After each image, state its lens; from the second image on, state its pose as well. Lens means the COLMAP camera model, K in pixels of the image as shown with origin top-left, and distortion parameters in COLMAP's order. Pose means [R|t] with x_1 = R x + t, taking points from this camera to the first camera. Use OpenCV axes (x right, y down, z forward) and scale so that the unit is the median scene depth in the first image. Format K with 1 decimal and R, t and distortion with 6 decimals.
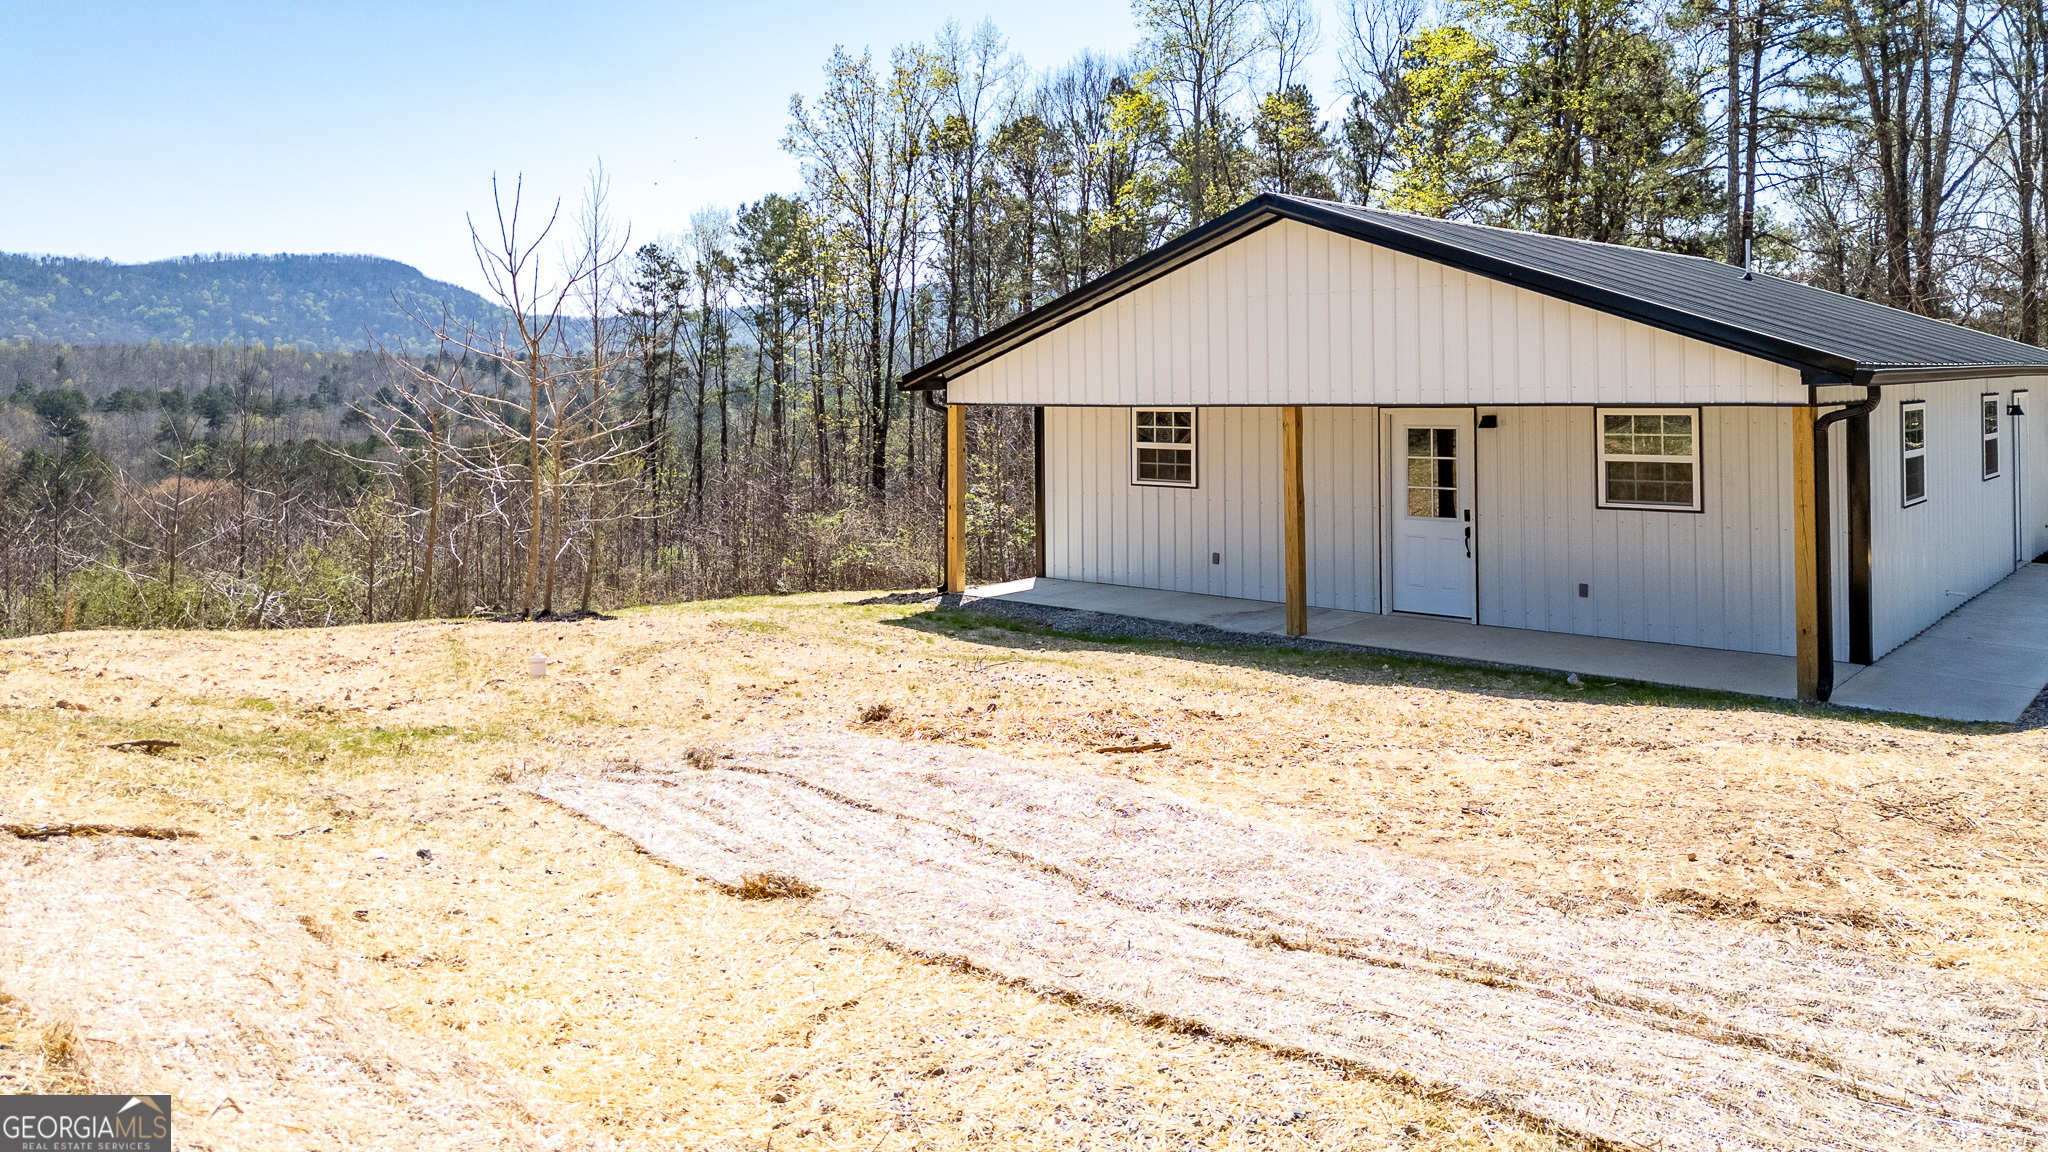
lens RADIAL K [[1502.8, 0, 1074.1], [0, 1502.8, 412.1], [0, 0, 1]] dist [0.081247, -0.077948]
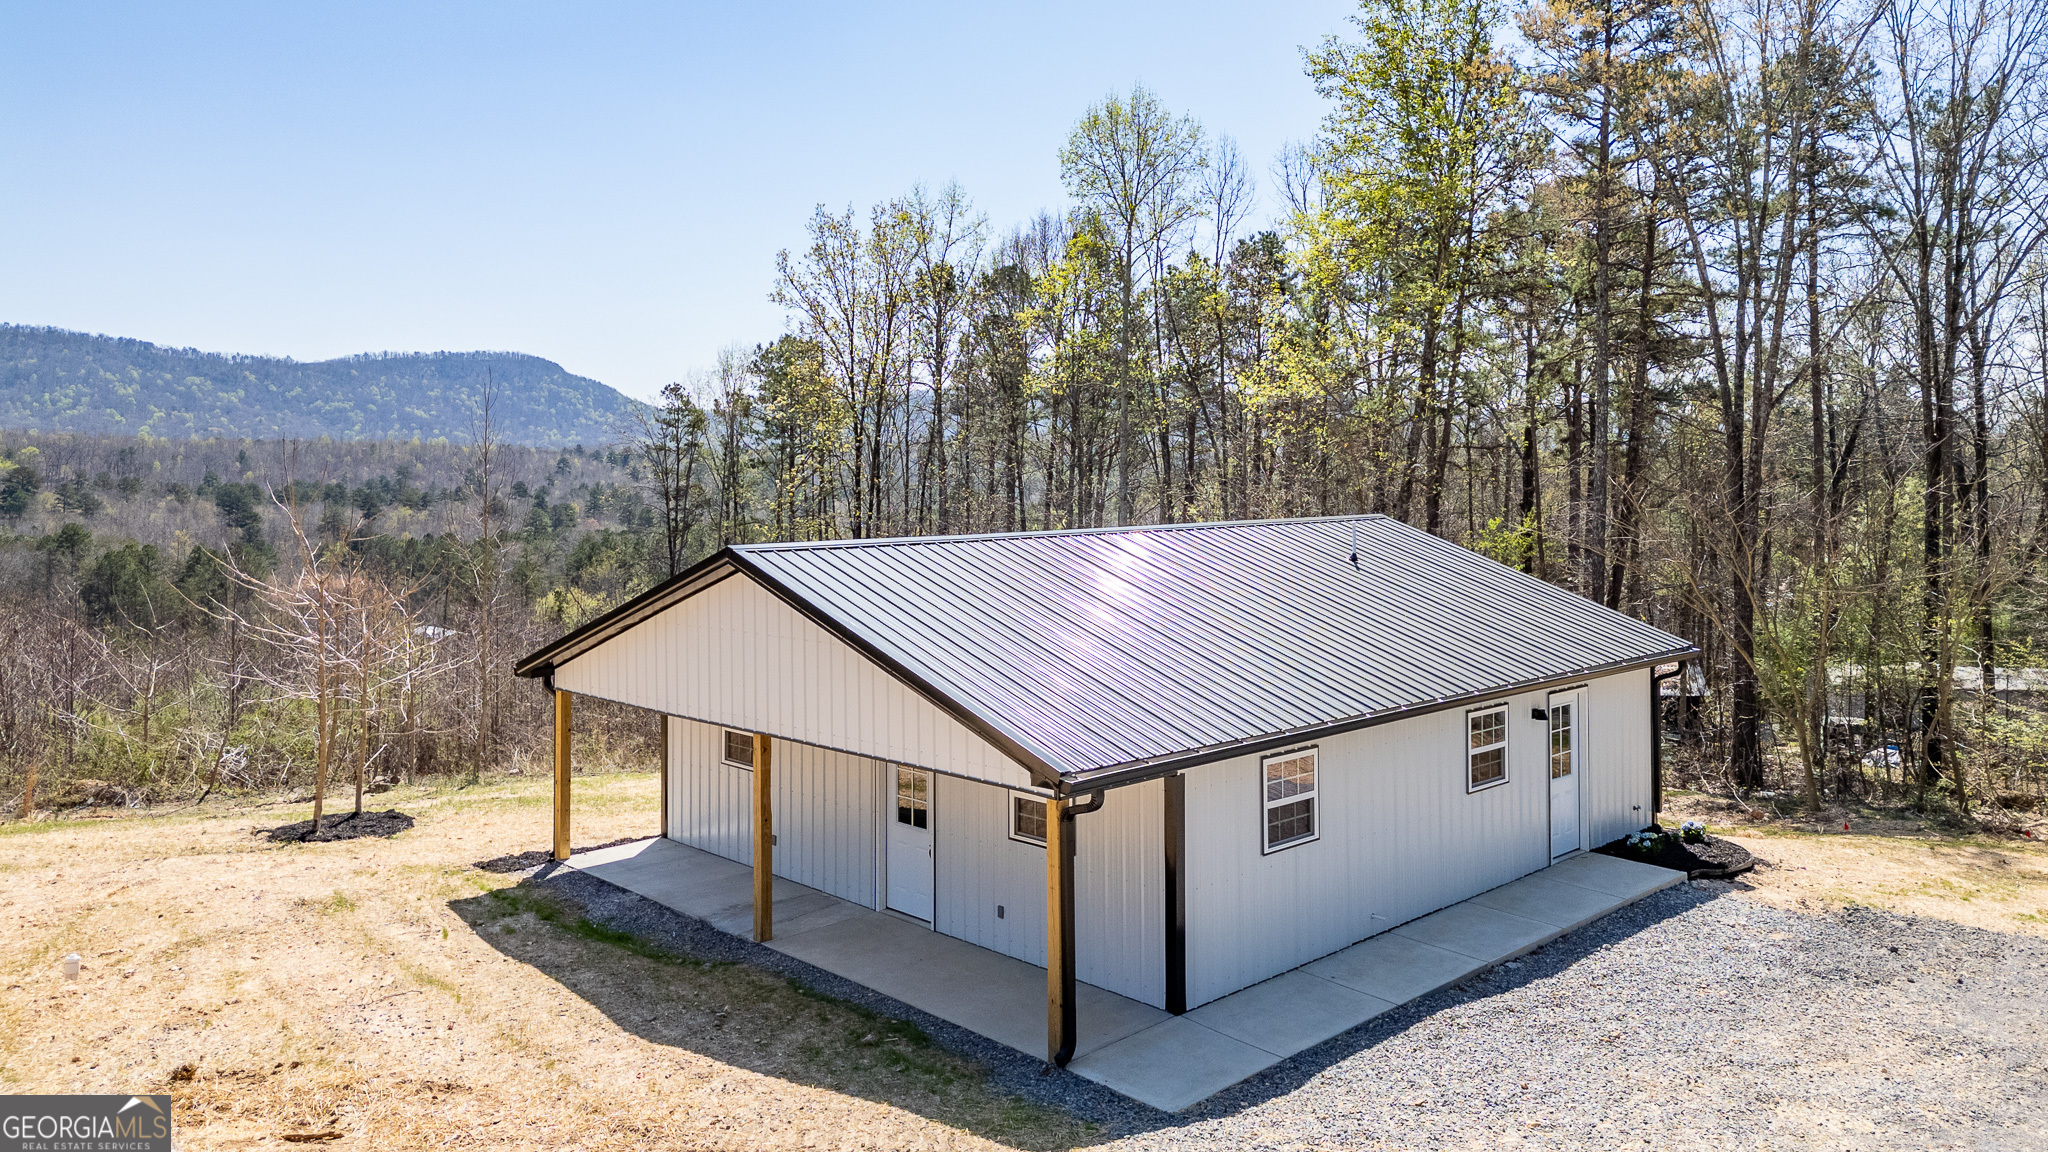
lens RADIAL K [[1500.6, 0, 1041.0], [0, 1500.6, 528.3], [0, 0, 1]] dist [0.035730, -0.002377]
pose [[0.992952, 0.006357, -0.118345, 0.118409], [-0.003113, 0.999615, 0.027581, -0.046505], [0.118475, -0.027018, 0.992589, -0.020613]]
